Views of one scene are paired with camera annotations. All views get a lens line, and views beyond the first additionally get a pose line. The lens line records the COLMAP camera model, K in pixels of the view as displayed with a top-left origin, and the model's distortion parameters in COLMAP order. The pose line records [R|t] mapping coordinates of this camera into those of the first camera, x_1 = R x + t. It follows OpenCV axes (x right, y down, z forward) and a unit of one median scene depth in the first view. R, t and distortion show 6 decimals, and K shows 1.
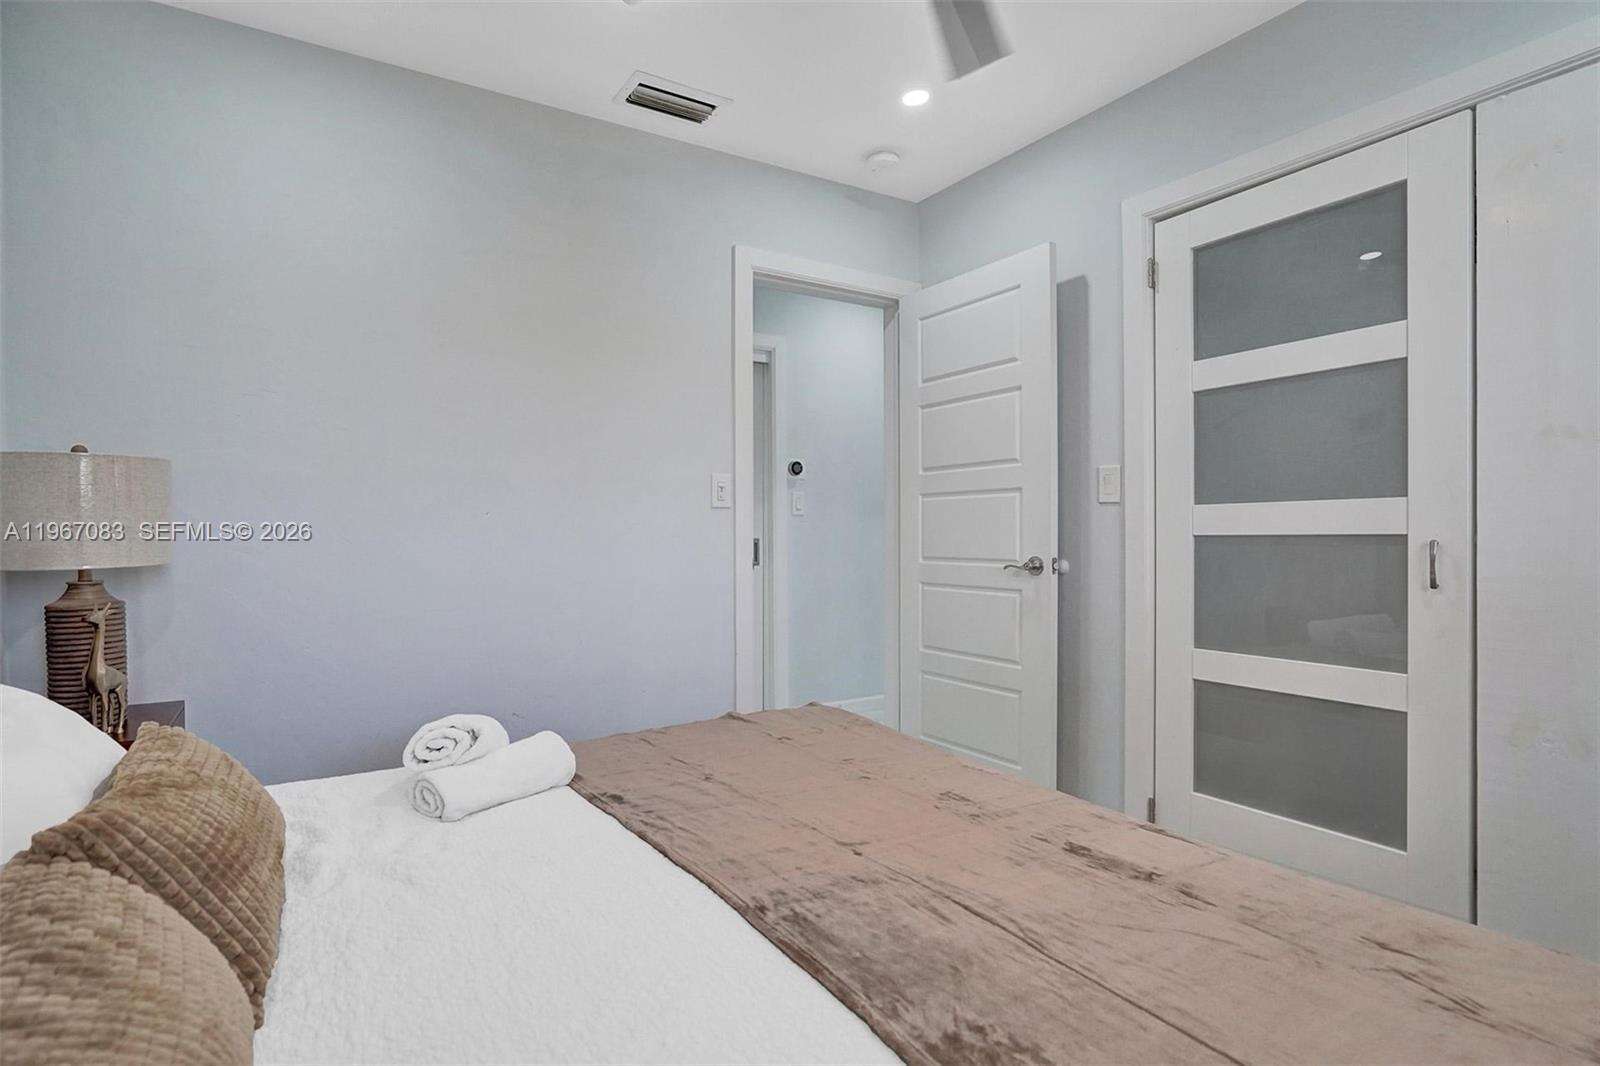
lens RADIAL K [[772.1, 0, 796.9], [0, 772.1, 536.9], [0, 0, 1]] dist [-0.045306, 0.026537]
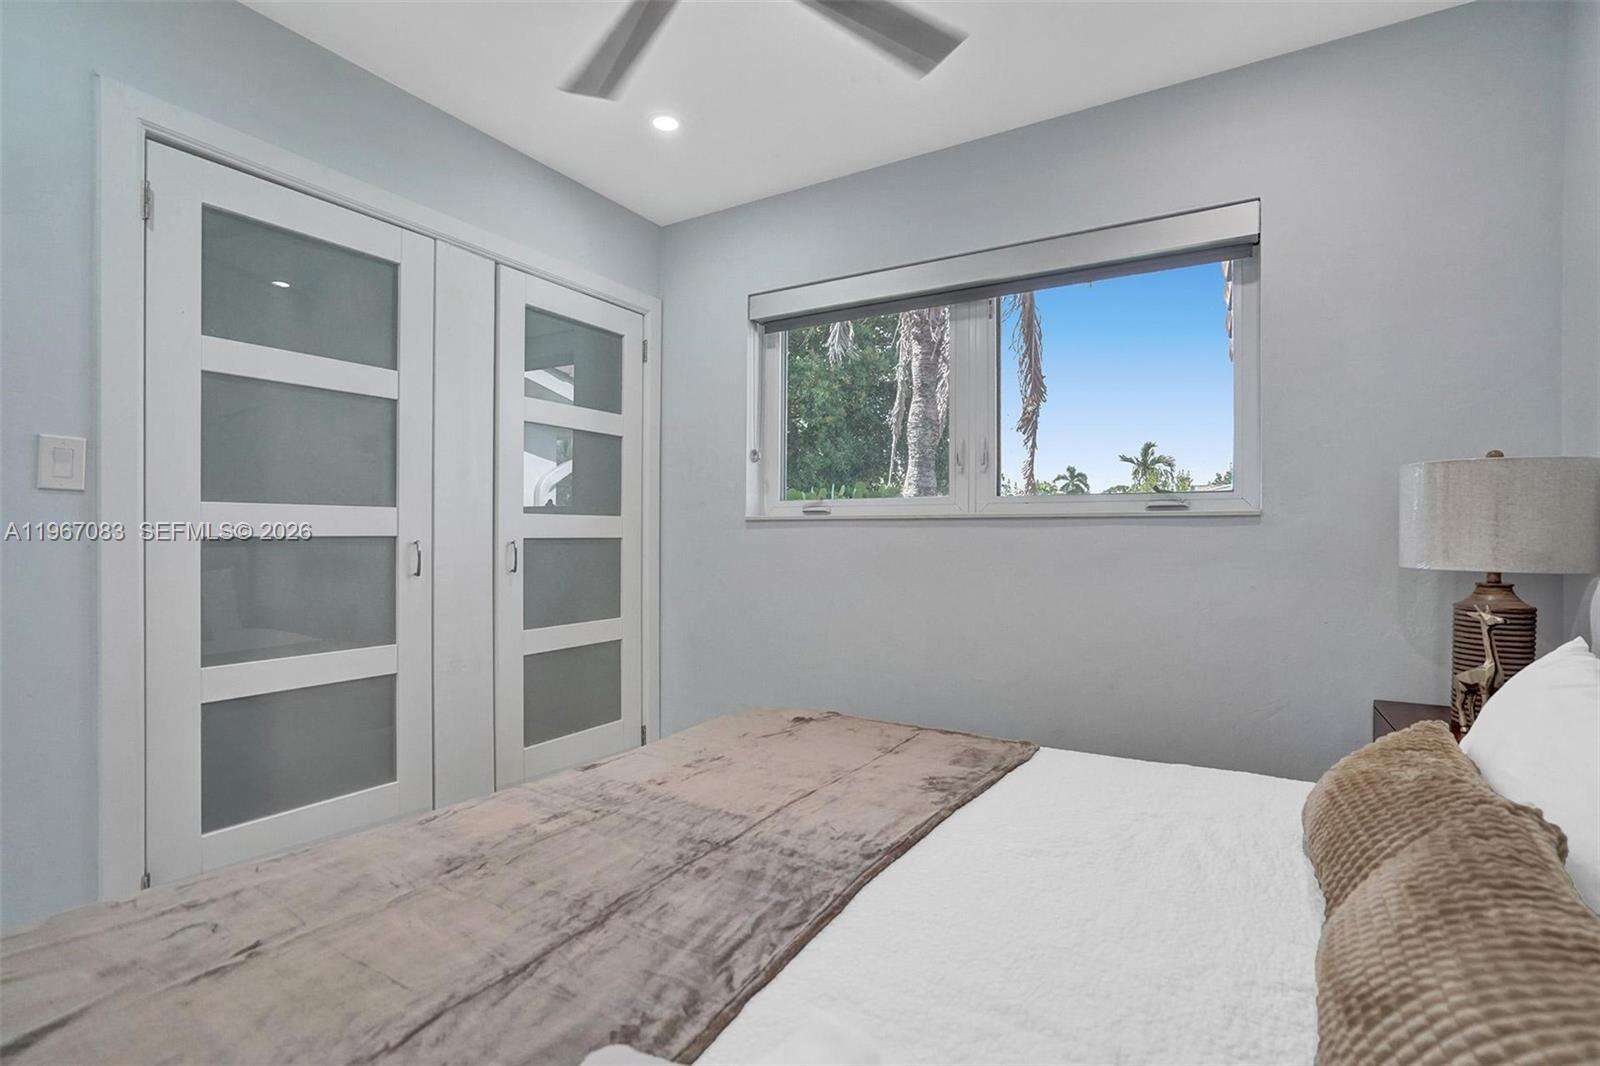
lens RADIAL K [[772.1, 0, 796.9], [0, 772.1, 536.9], [0, 0, 1]] dist [-0.045306, 0.026537]
pose [[-0.413551, 0.003781, 0.910473, -0.654385], [0.005075, 0.999985, -0.001847, 0.004300], [-0.910467, 0.003857, -0.413564, 0.900670]]
